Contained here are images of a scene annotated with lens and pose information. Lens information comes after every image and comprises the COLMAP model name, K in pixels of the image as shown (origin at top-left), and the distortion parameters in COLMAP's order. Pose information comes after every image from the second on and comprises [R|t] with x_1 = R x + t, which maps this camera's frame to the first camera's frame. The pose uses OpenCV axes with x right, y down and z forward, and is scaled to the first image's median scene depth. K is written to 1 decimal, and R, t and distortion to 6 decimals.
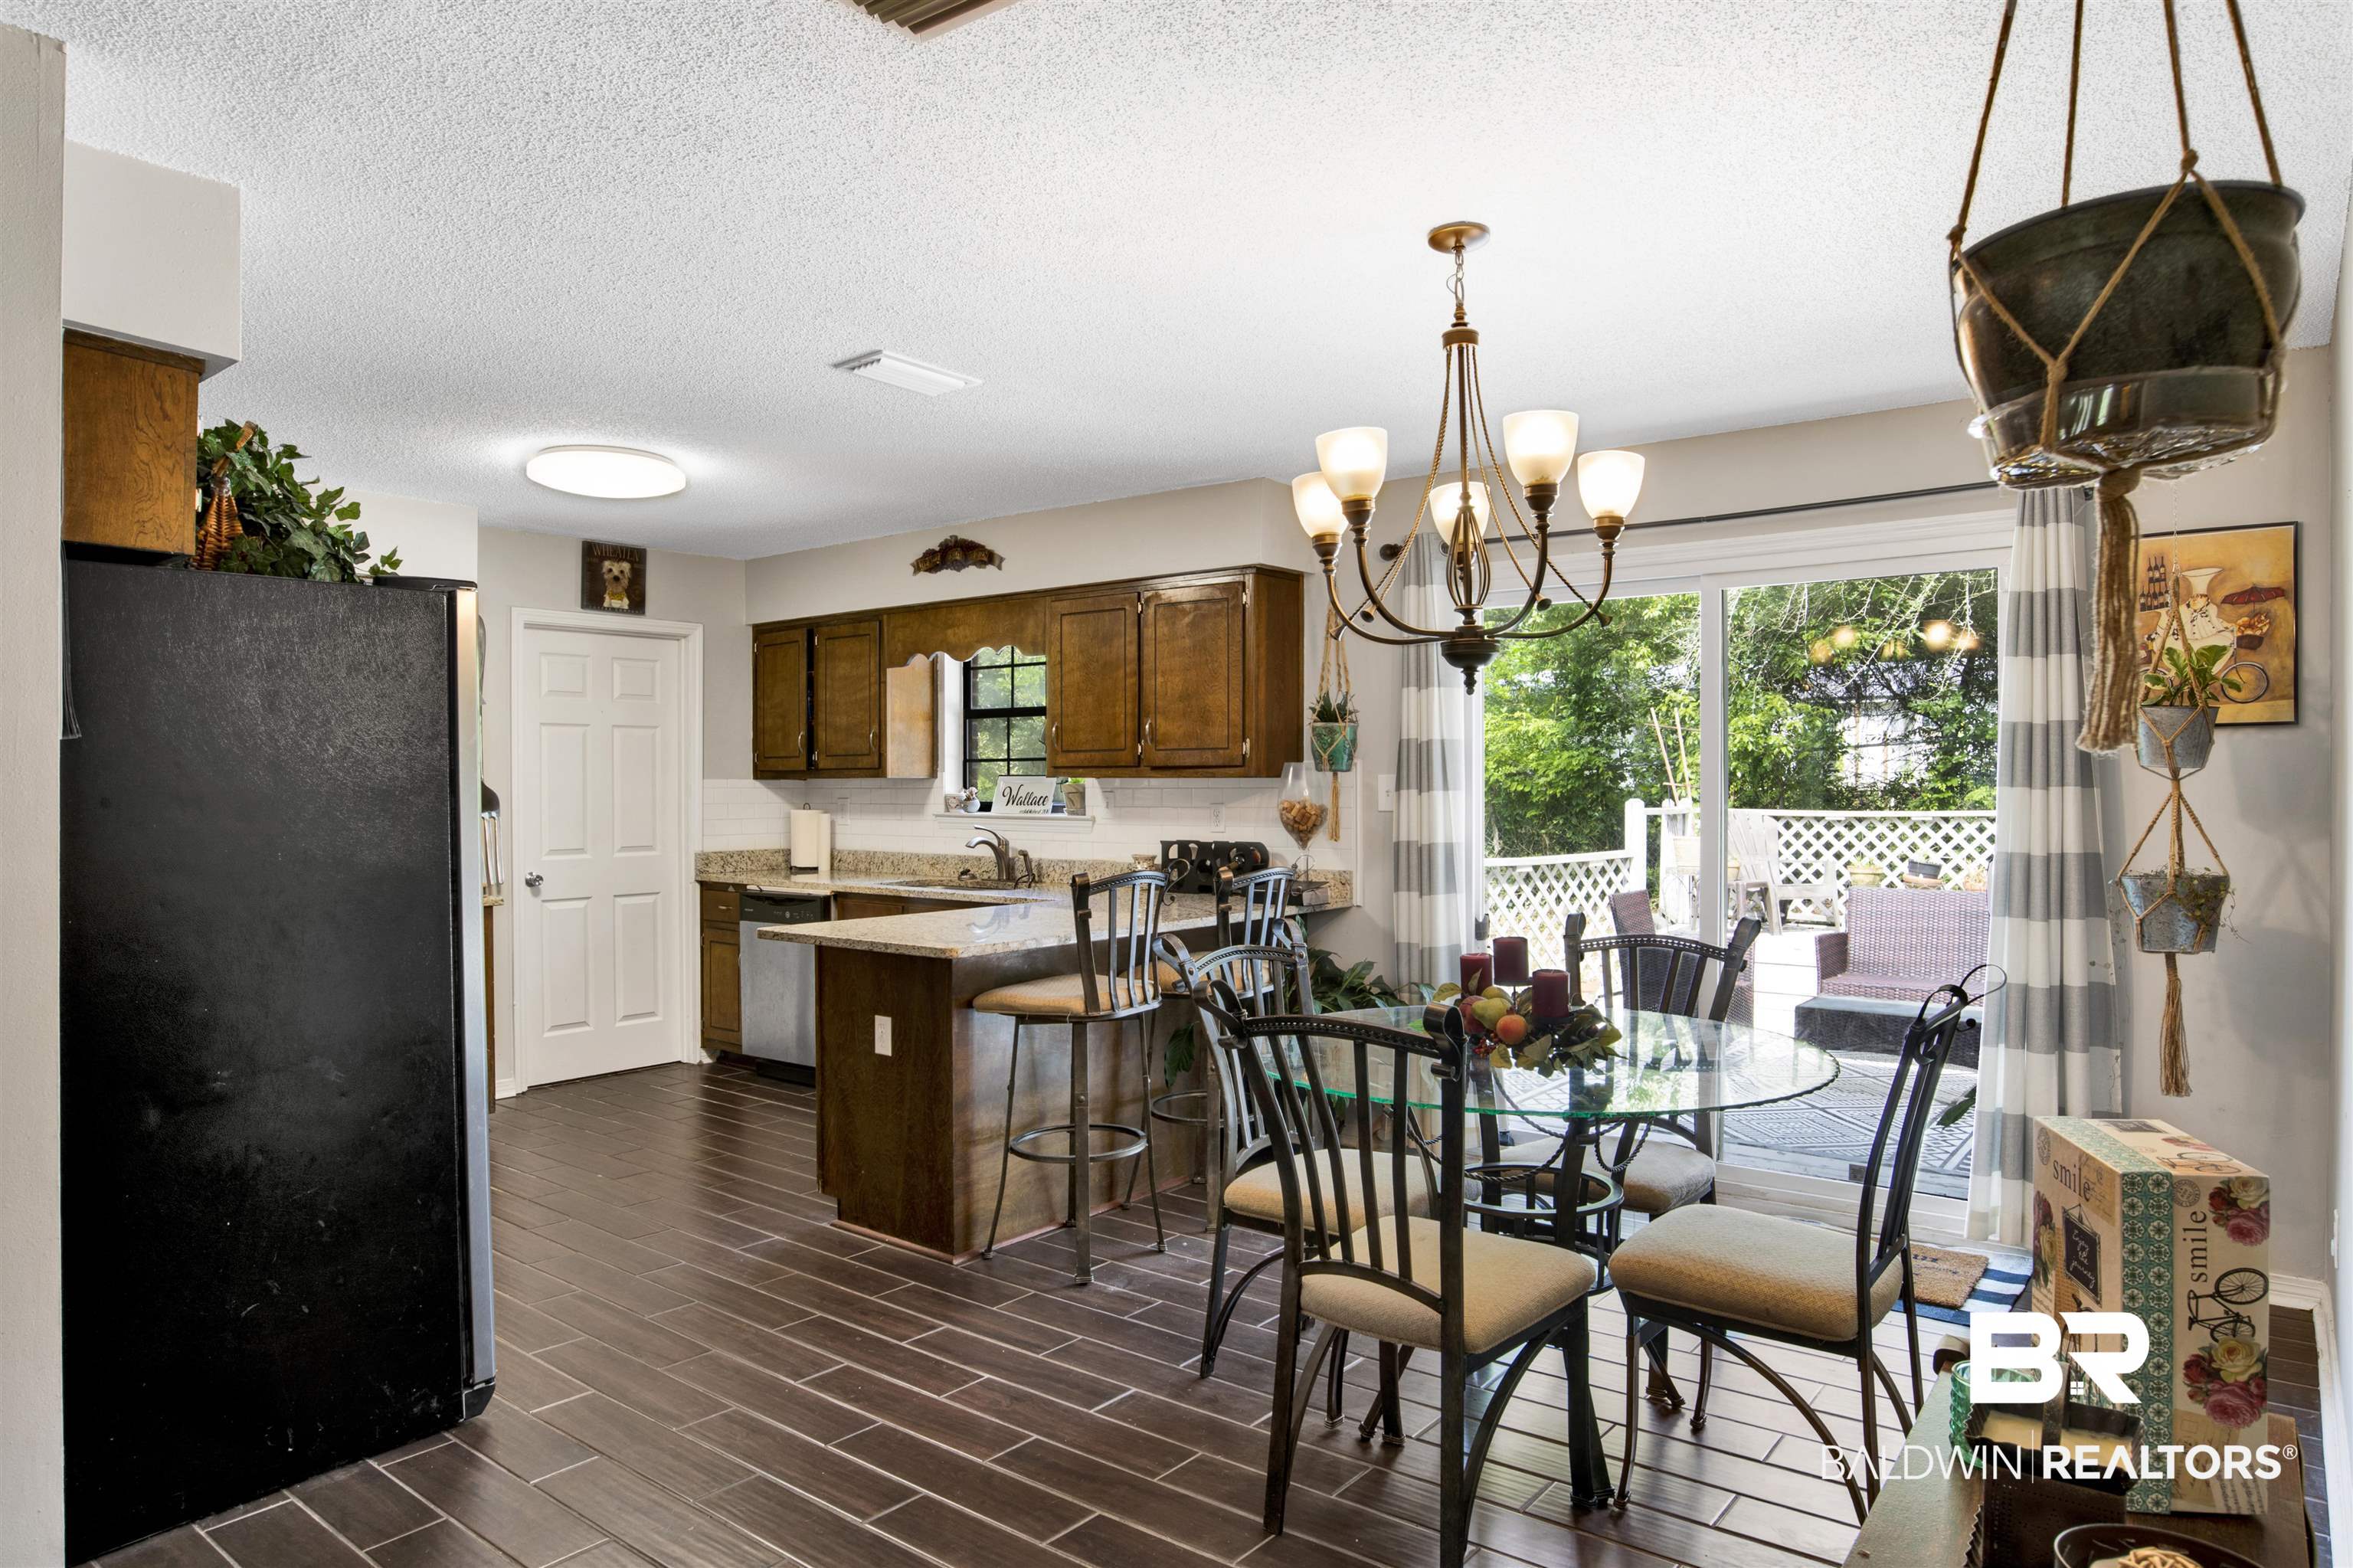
lens RADIAL K [[1427.3, 0, 1176.5], [0, 1427.3, 784.0], [0, 0, 1]] dist [-0.060615, 0.000731]
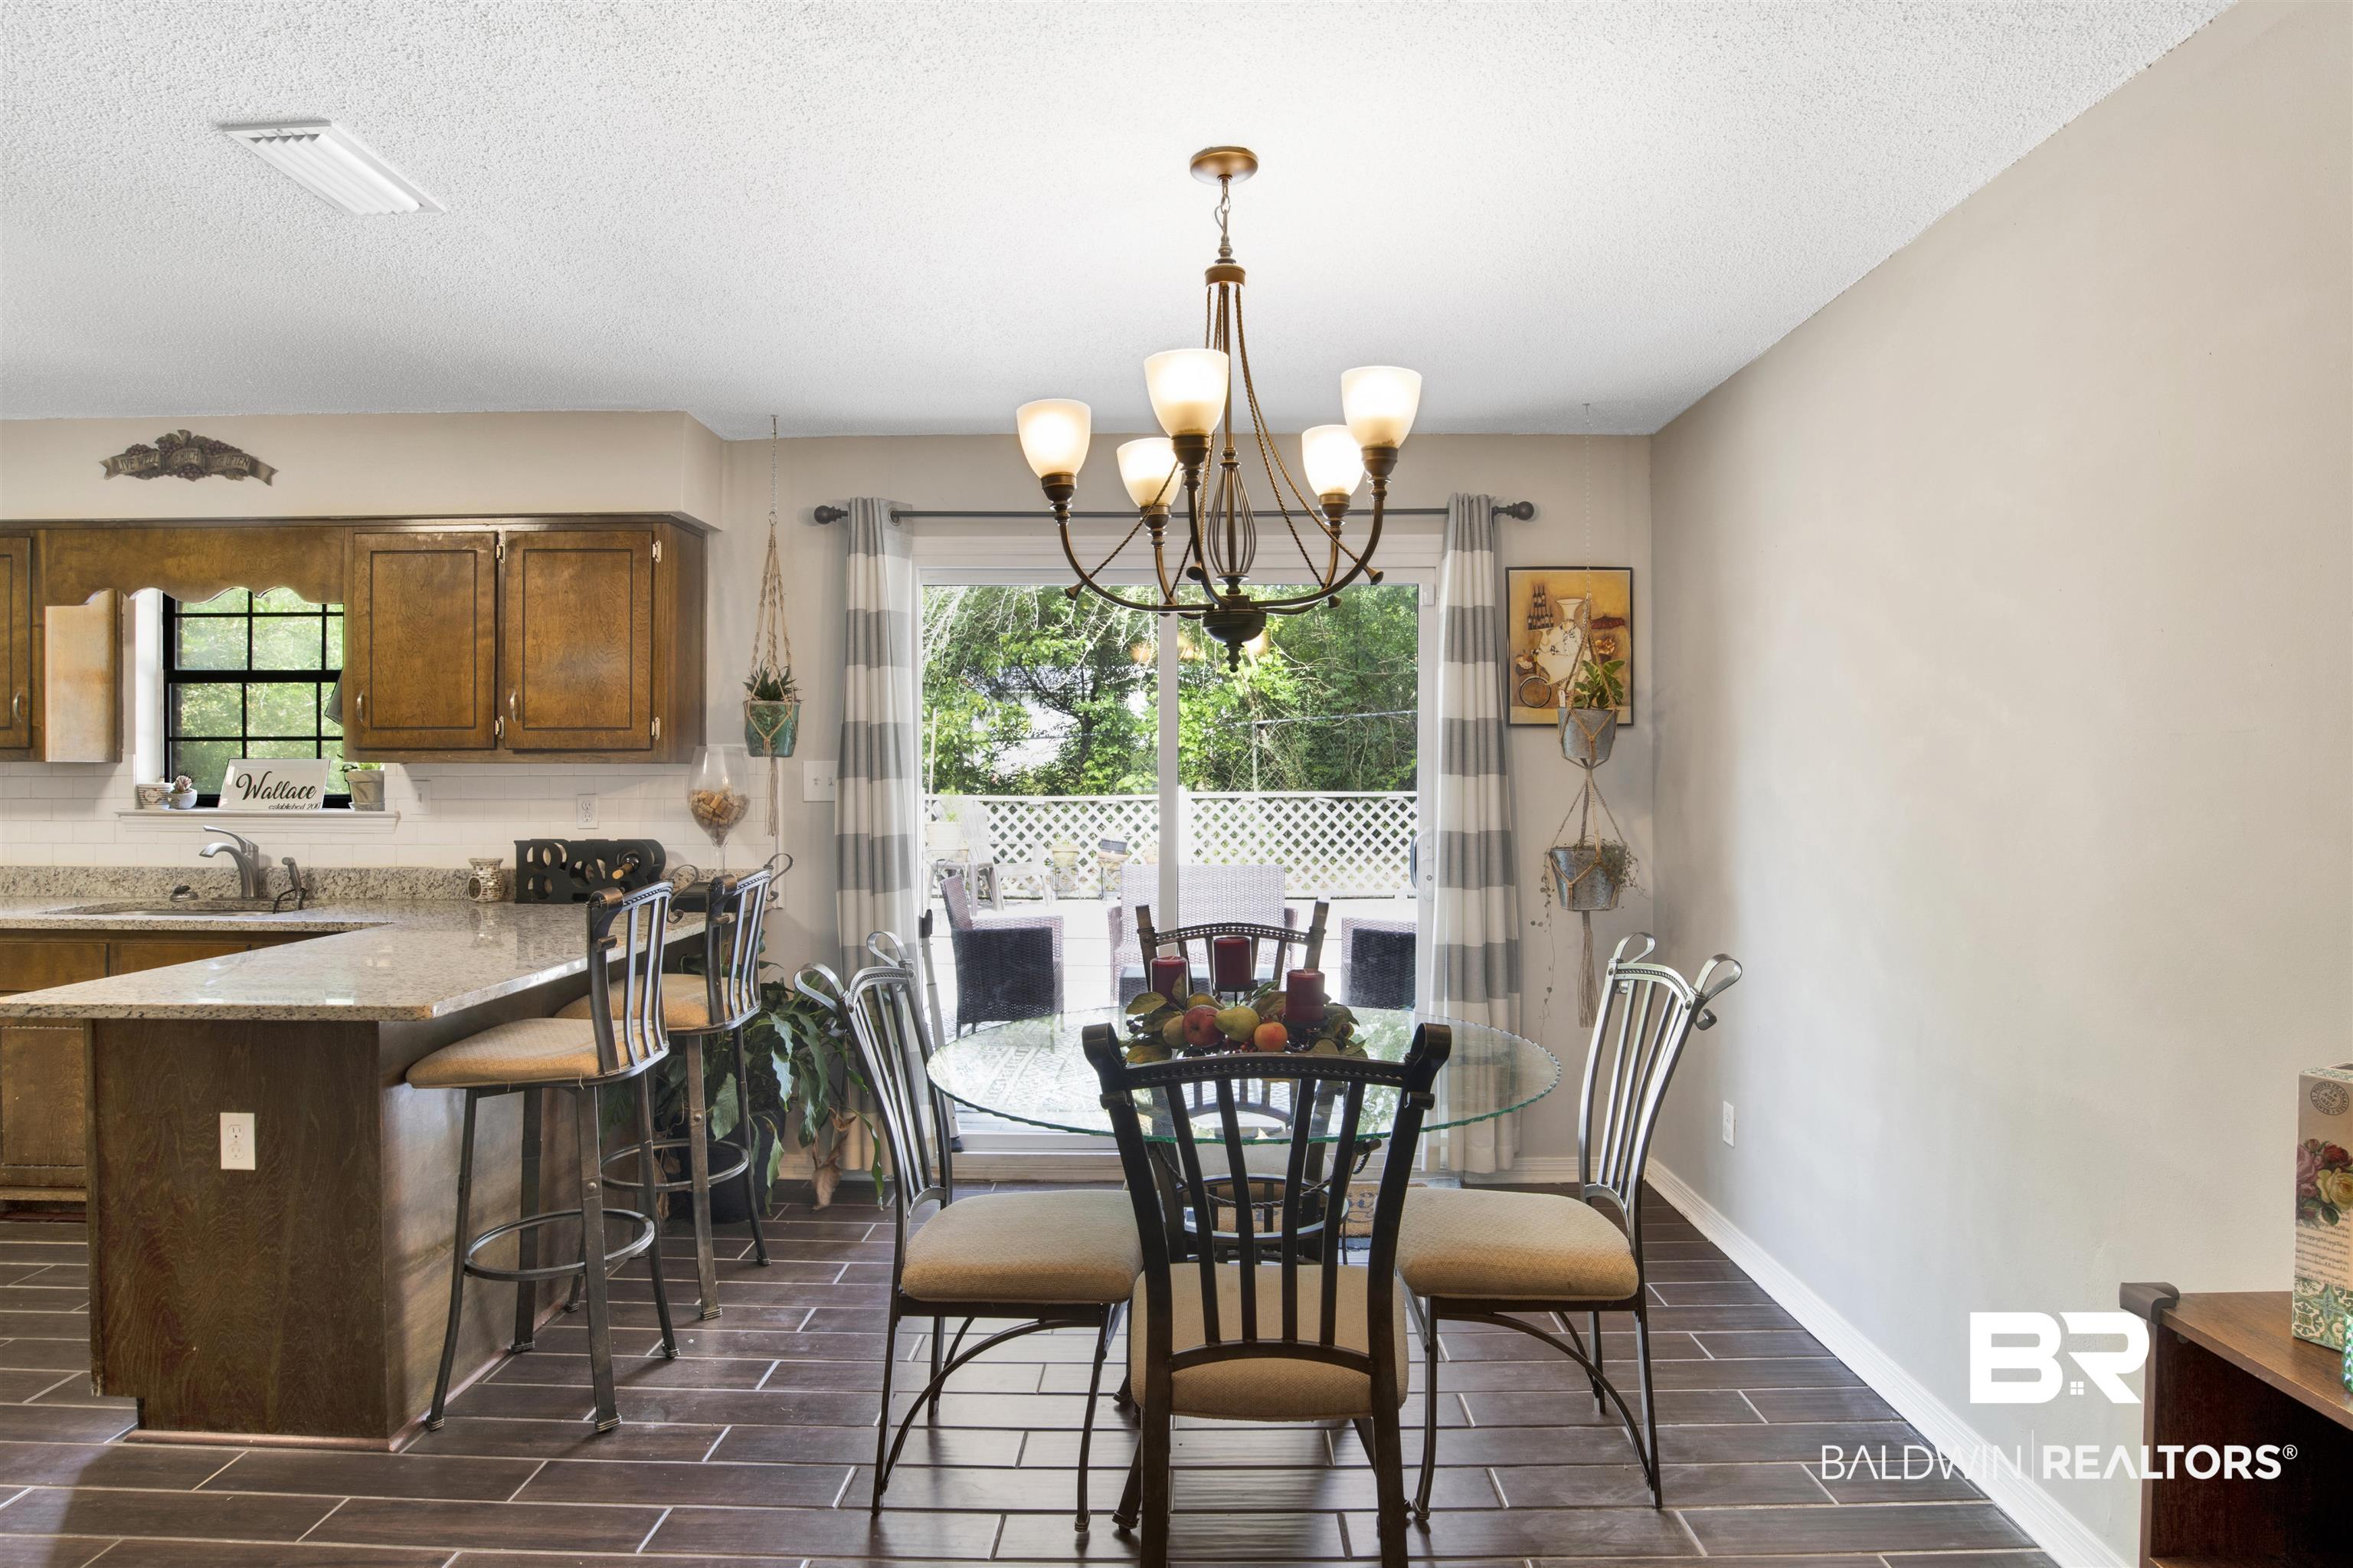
lens RADIAL K [[1333.8, 0, 1177.4], [0, 1333.8, 770.2], [0, 0, 1]] dist [-0.069378, 0.025285]
pose [[0.791283, 0.002124, 0.611447, -0.182248], [-0.001213, 0.999997, -0.001904, 0.000626], [-0.611449, 0.000765, 0.791283, 0.191129]]
